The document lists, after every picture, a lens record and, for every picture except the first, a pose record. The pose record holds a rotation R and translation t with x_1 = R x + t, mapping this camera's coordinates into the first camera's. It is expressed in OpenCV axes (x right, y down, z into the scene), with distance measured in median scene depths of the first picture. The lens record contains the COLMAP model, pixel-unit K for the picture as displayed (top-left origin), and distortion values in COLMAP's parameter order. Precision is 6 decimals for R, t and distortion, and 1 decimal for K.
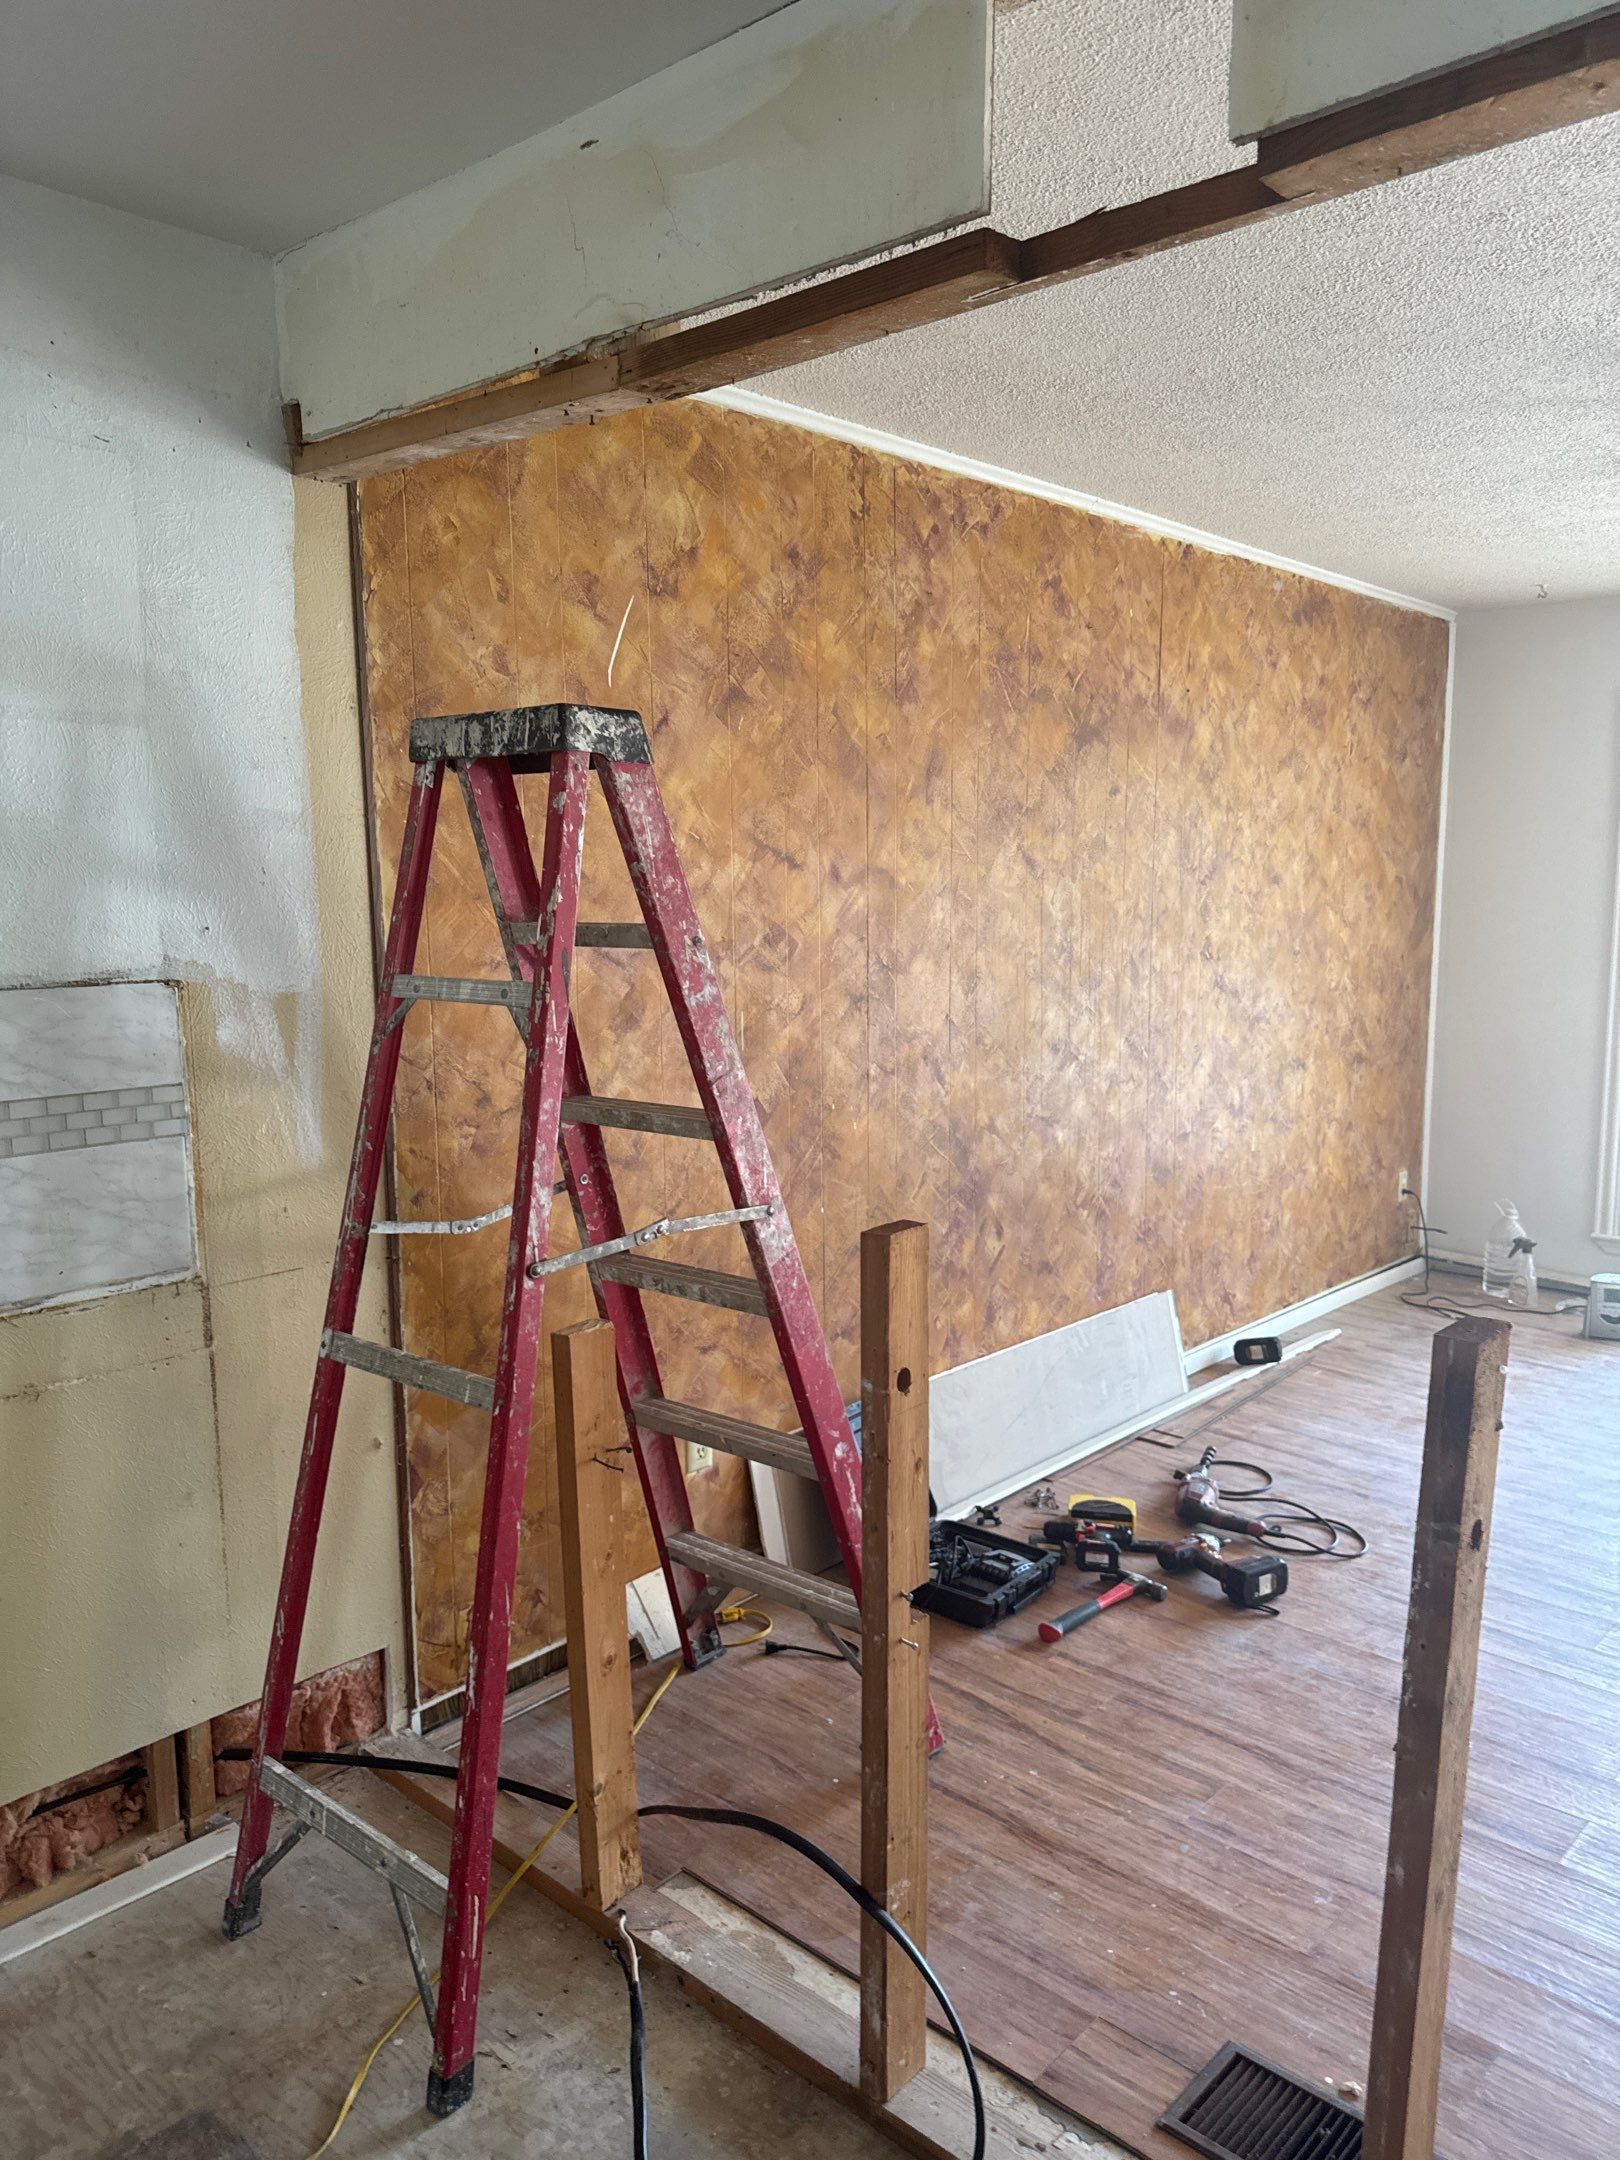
lens RADIAL K [[1515.3, 0, 825.4], [0, 1515.3, 1087.9], [0, 0, 1]] dist [0.170673, -0.364859]
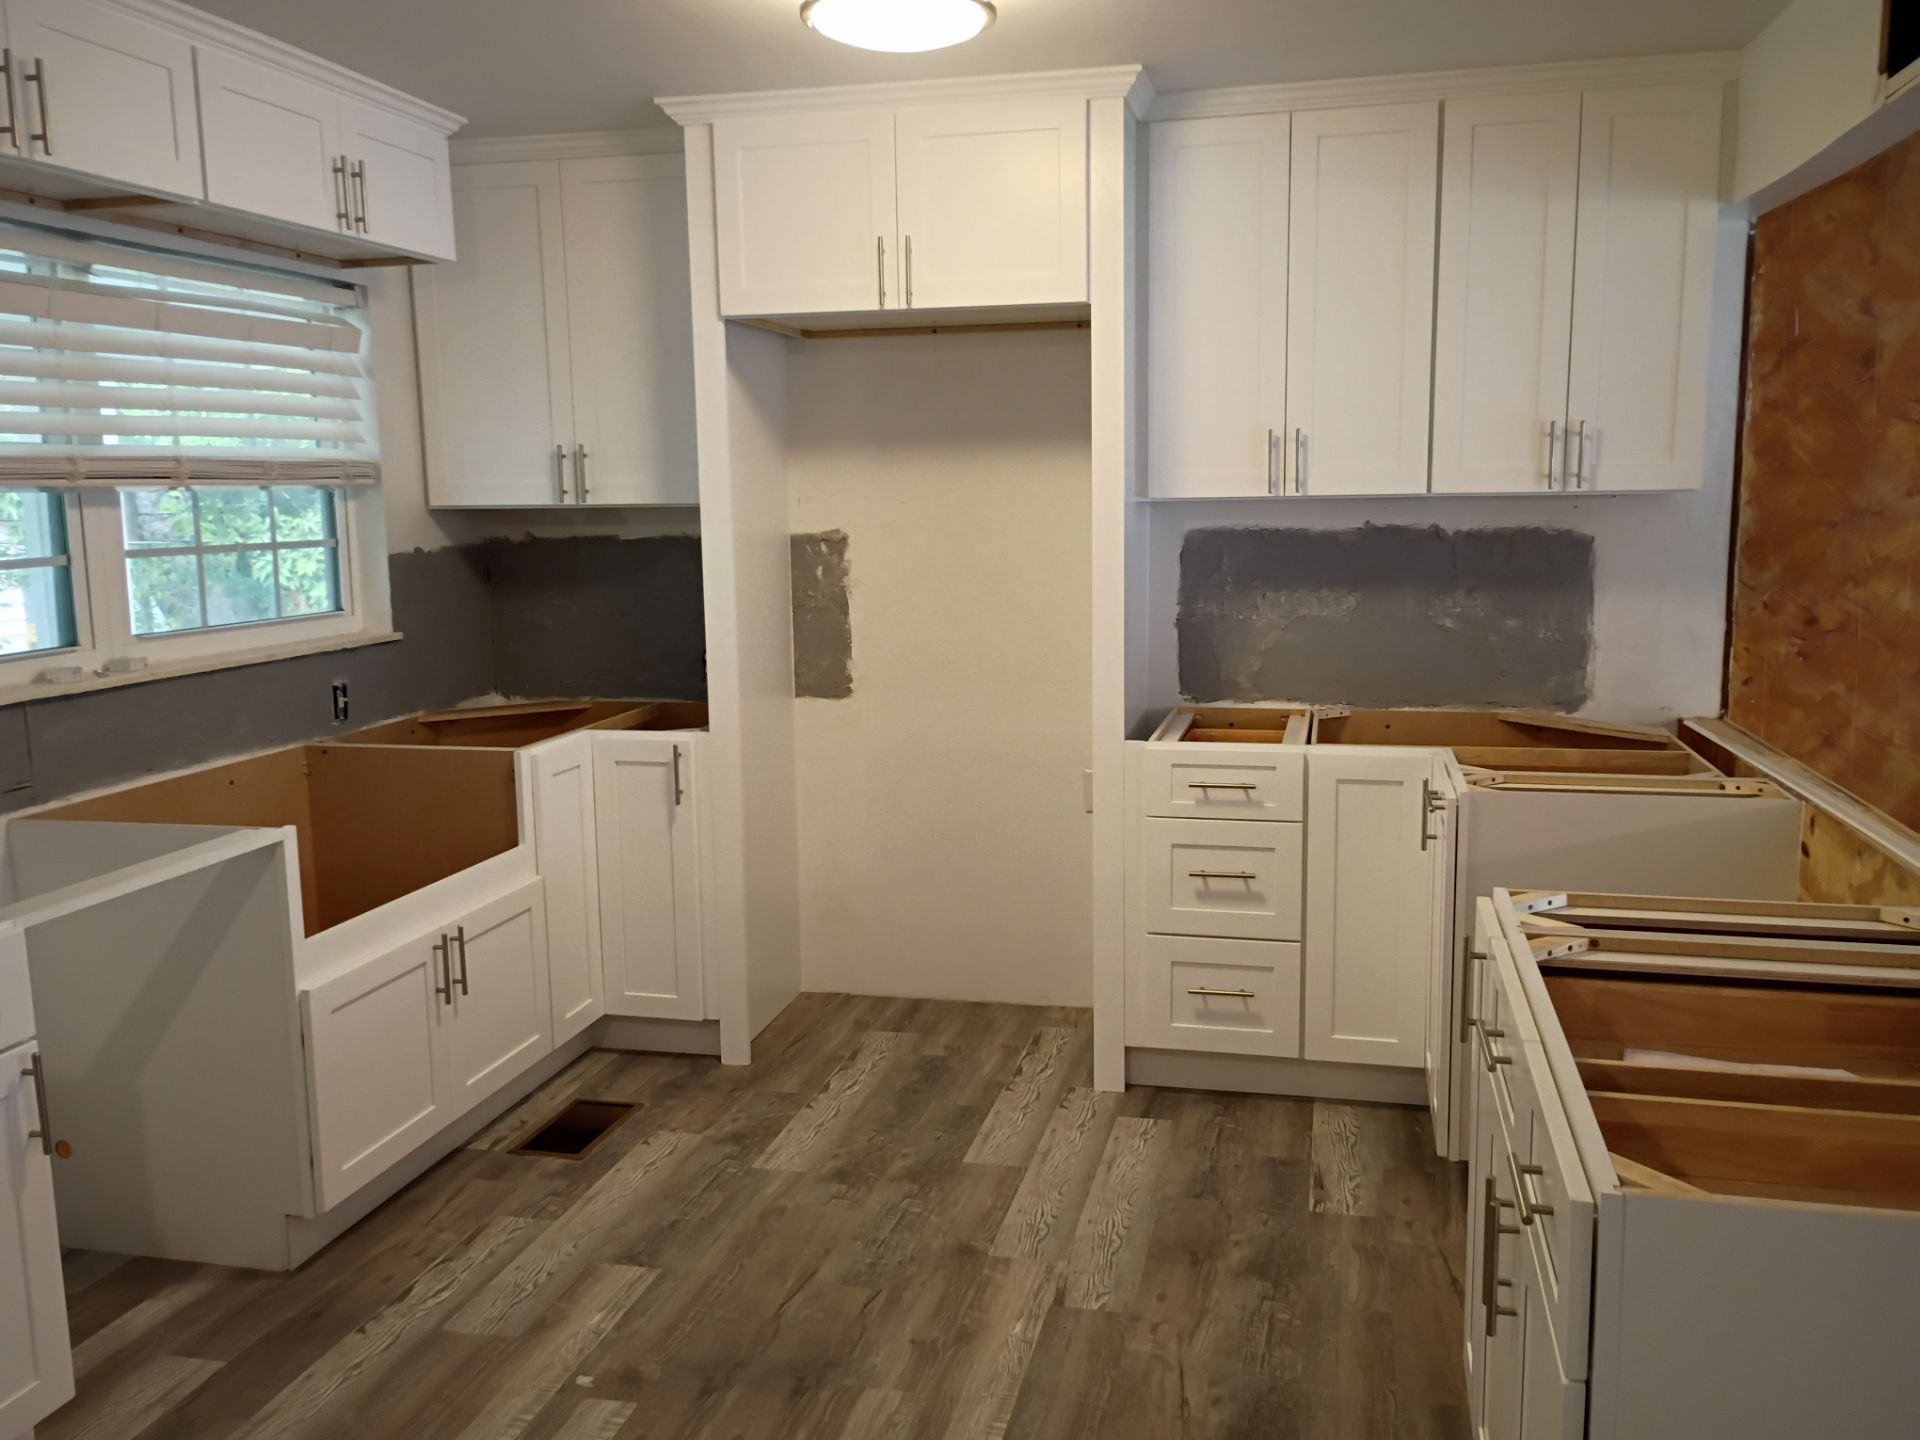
lens RADIAL K [[1587.4, 0, 967.5], [0, 1587.4, 721.2], [0, 0, 1]] dist [0.063121, -0.079040]
pose [[0.493821, 0.127904, -0.860106, 0.580223], [-0.109081, 0.990422, 0.084656, 0.050703], [0.862695, 0.052016, 0.503042, -0.350863]]
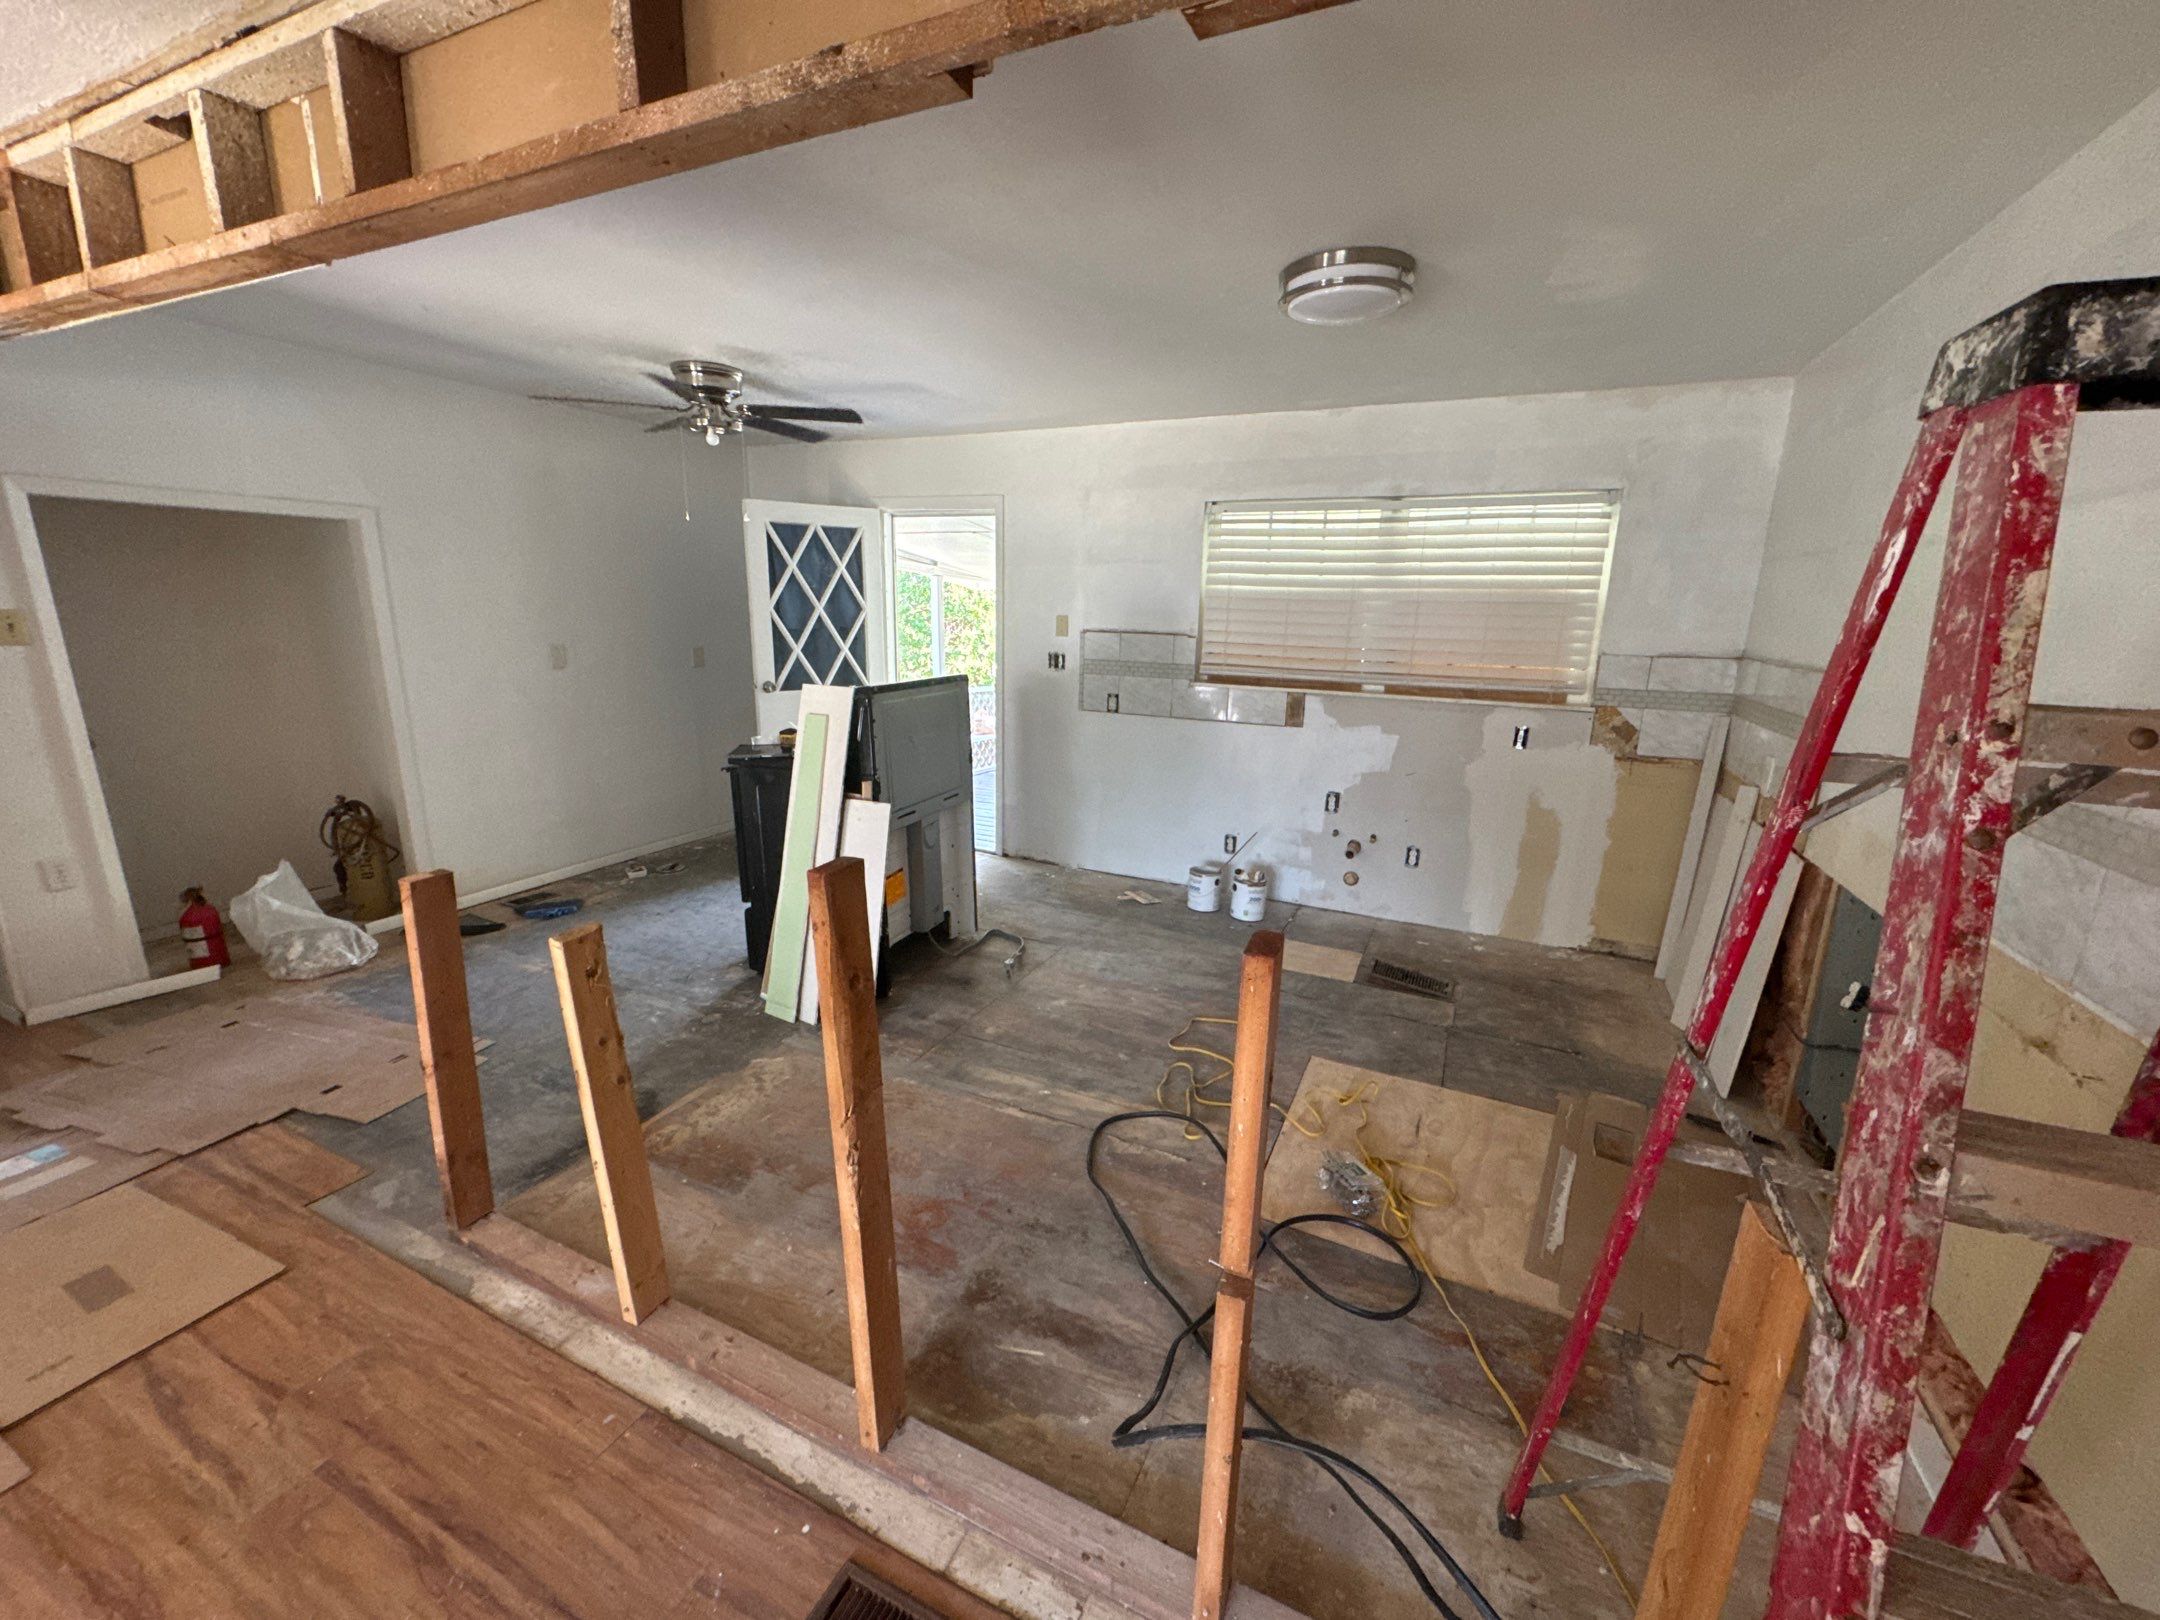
lens RADIAL K [[862.3, 0, 1080.5], [0, 862.3, 810.5], [0, 0, 1]] dist [-0.000837, 0.000381]
pose [[-0.951627, 0.053997, -0.302473, 0.188633], [-0.061087, 0.931535, 0.358485, -0.108316], [0.301122, 0.359621, -0.883175, 0.816906]]
